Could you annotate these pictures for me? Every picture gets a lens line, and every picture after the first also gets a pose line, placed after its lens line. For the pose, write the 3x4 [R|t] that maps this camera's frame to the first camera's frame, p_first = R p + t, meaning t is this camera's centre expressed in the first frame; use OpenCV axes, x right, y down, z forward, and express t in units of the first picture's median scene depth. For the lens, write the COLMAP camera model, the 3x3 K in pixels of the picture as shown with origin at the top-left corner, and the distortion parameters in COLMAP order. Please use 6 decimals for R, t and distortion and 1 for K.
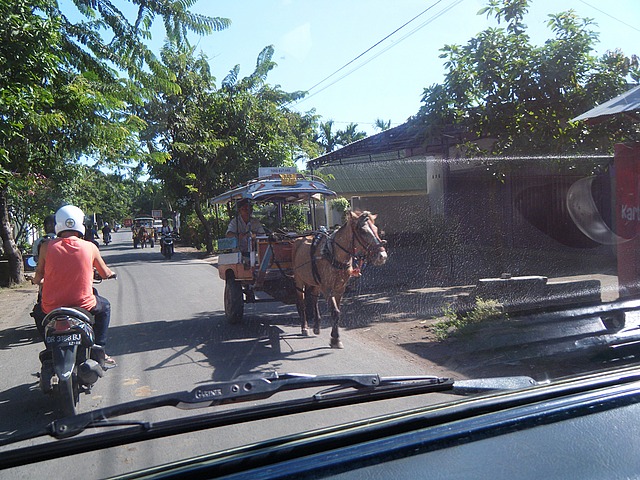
lens RADIAL K [[628.6, 0, 320.0], [0, 628.6, 240.0], [0, 0, 1]] dist [-0.034527, 0.008939]
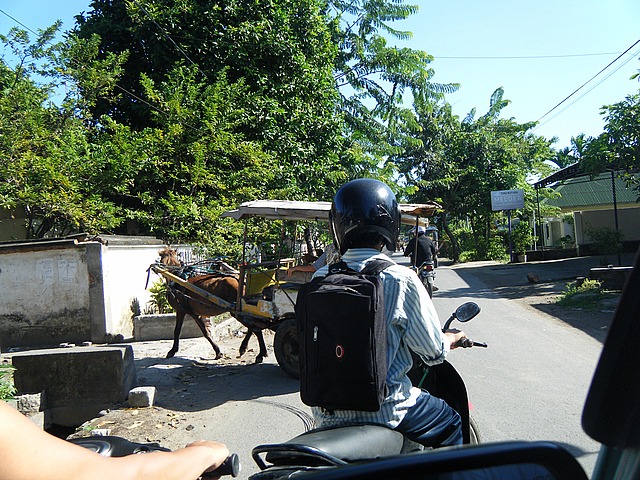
lens RADIAL K [[628.6, 0, 320.0], [0, 628.6, 240.0], [0, 0, 1]] dist [-0.034527, 0.008939]
pose [[0.913793, -0.021251, -0.405623, 0.085003], [0.012491, 0.999628, -0.024231, 0.005534], [0.405988, 0.017075, 0.913719, -0.239432]]
